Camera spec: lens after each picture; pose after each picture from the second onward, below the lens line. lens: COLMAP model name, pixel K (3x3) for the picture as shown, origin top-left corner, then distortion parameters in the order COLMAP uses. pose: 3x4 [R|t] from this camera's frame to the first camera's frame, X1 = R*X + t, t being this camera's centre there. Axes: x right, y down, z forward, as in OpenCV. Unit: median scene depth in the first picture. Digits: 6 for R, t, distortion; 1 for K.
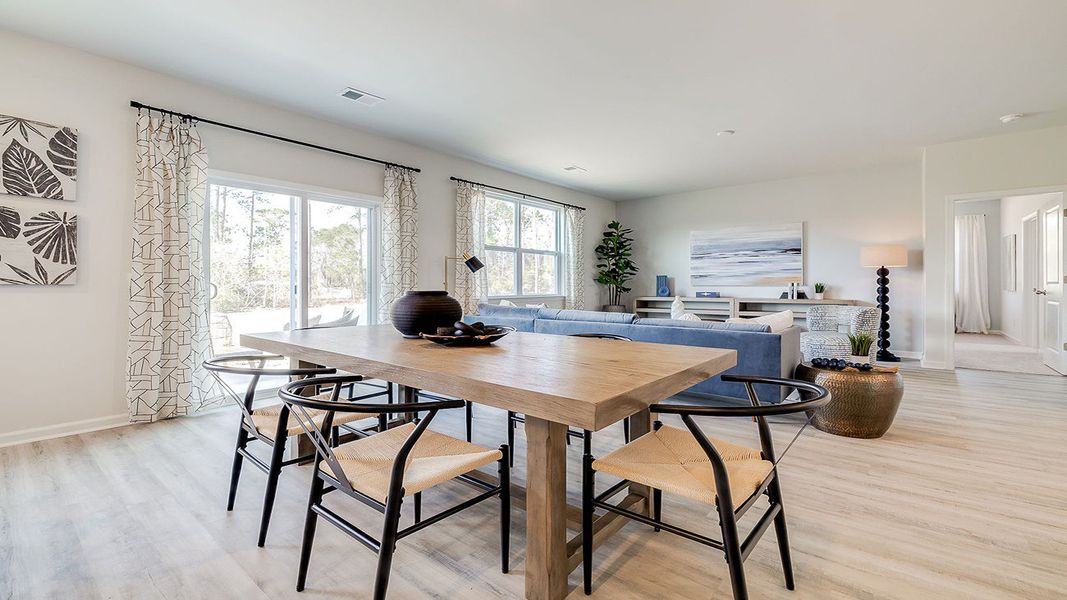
lens RADIAL K [[451.3, 0, 533.2], [0, 451.3, 289.7], [0, 0, 1]] dist [0.001226, -0.000003]
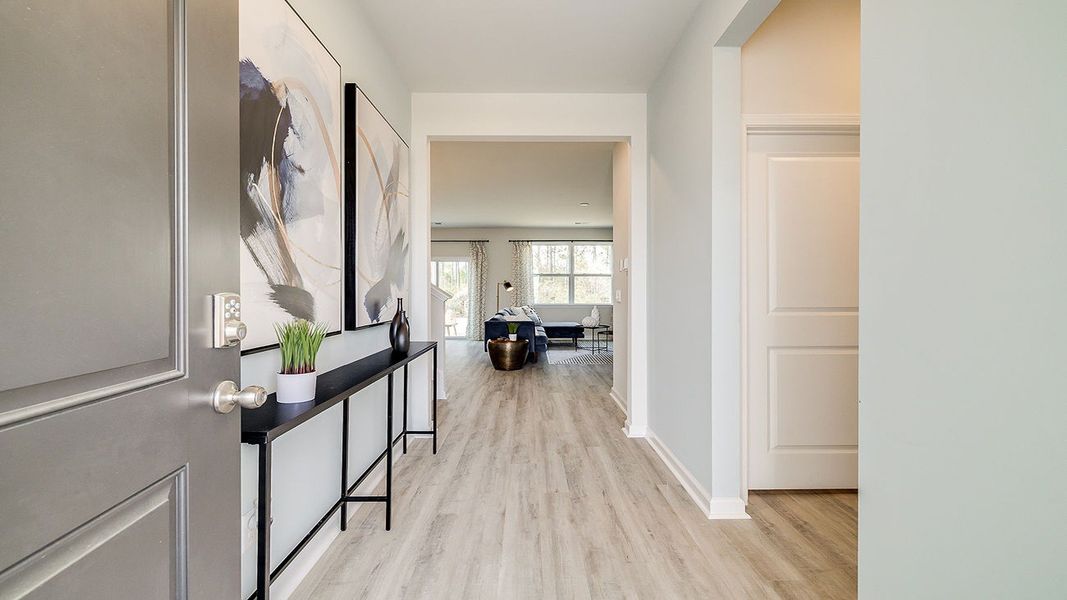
lens RADIAL K [[448.6, 0, 534.3], [0, 448.6, 291.4], [0, 0, 1]] dist [-0.000570, 0.000239]
pose [[0.649078, 0.003054, -0.760716, 2.493488], [-0.008459, 0.999959, -0.003204, -0.052857], [0.760675, 0.008514, 0.649077, -0.297037]]
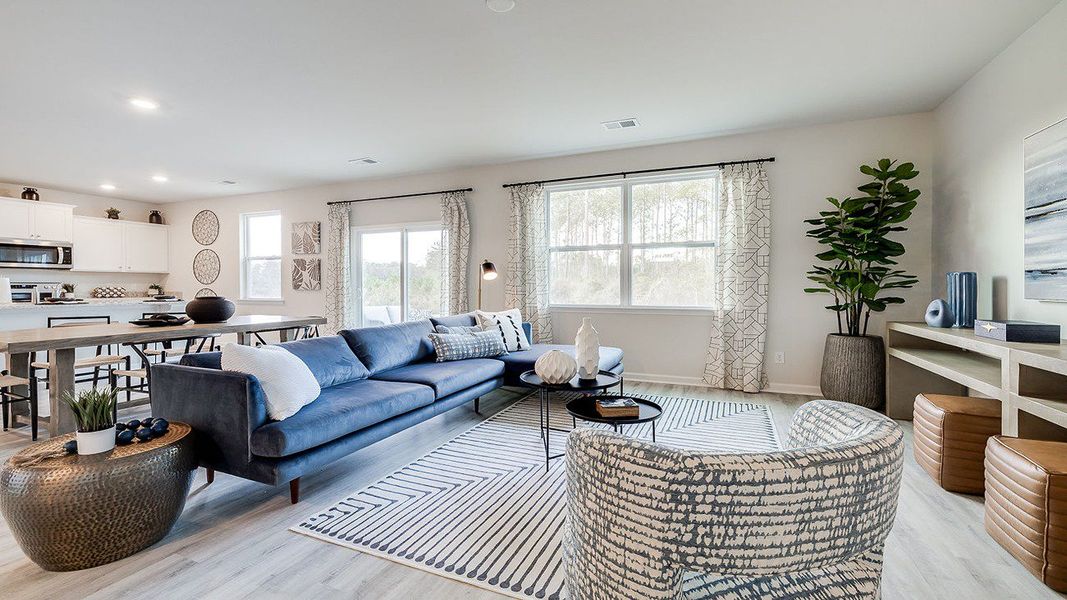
lens RADIAL K [[448.6, 0, 534.3], [0, 448.6, 291.4], [0, 0, 1]] dist [-0.000570, 0.000239]
pose [[0.284822, 0.012422, -0.958500, 1.500208], [-0.010819, 0.999894, 0.009744, -0.039272], [0.958519, 0.007595, 0.284926, 1.445458]]
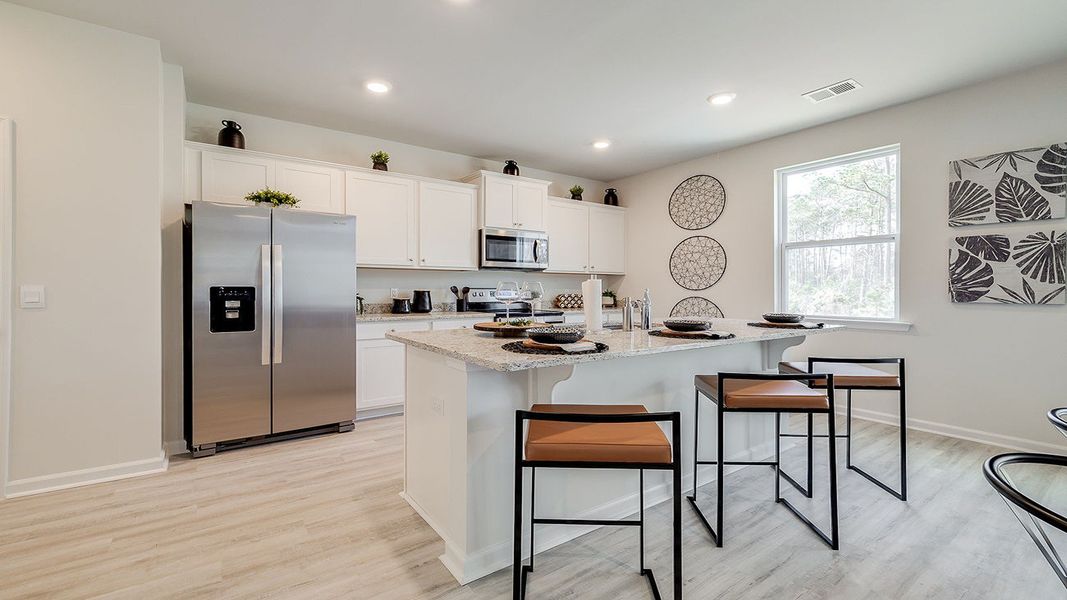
lens RADIAL K [[457.6, 0, 533.5], [0, 457.6, 300.0], [0, 0, 1]] dist [-0.000054, -0.000029]
pose [[-0.257410, 0.021604, -0.966061, 0.227052], [-0.011151, 0.999617, 0.025326, -0.034507], [0.966238, 0.017292, -0.257071, 0.168340]]
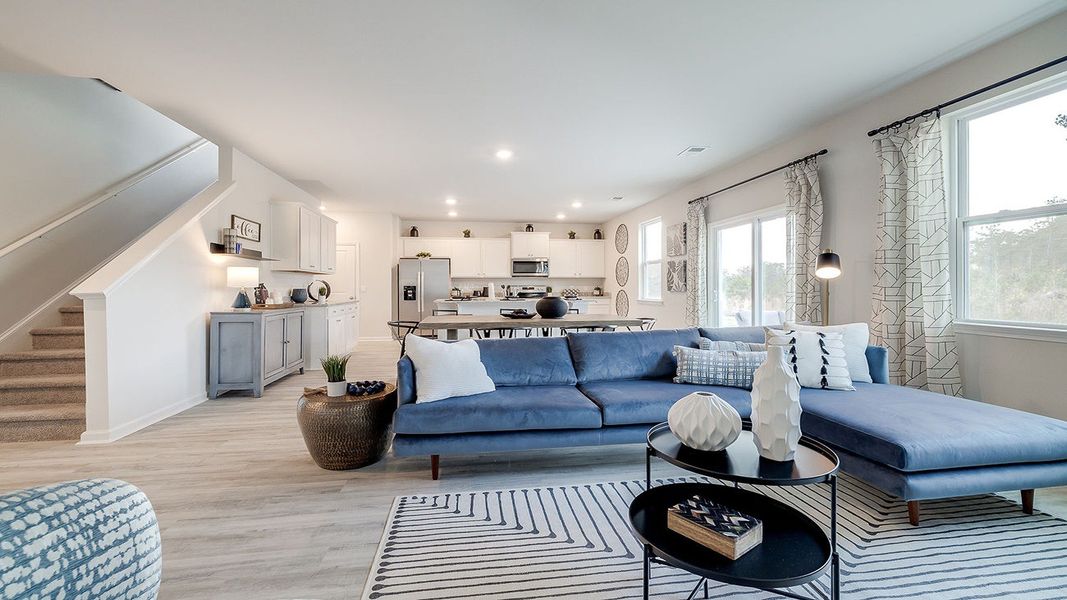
lens RADIAL K [[448.6, 0, 534.3], [0, 448.6, 291.4], [0, 0, 1]] dist [-0.000570, 0.000239]
pose [[-0.660521, 0.009182, -0.750751, 1.185935], [-0.004441, 0.999860, 0.016137, -0.046874], [0.750794, 0.013993, -0.660388, 1.978820]]
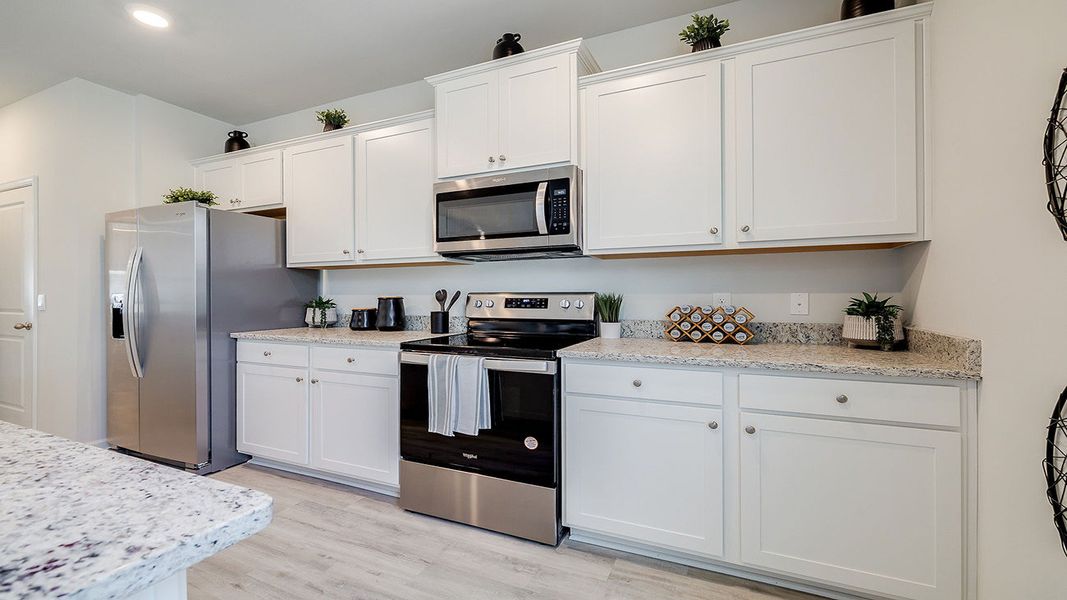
lens RADIAL K [[448.6, 0, 534.3], [0, 448.6, 291.4], [0, 0, 1]] dist [-0.000570, 0.000239]
pose [[-0.965709, 0.009342, -0.259459, -1.245406], [0.006162, 0.999896, 0.013070, -0.047271], [0.259554, 0.011023, -0.965666, 0.462262]]
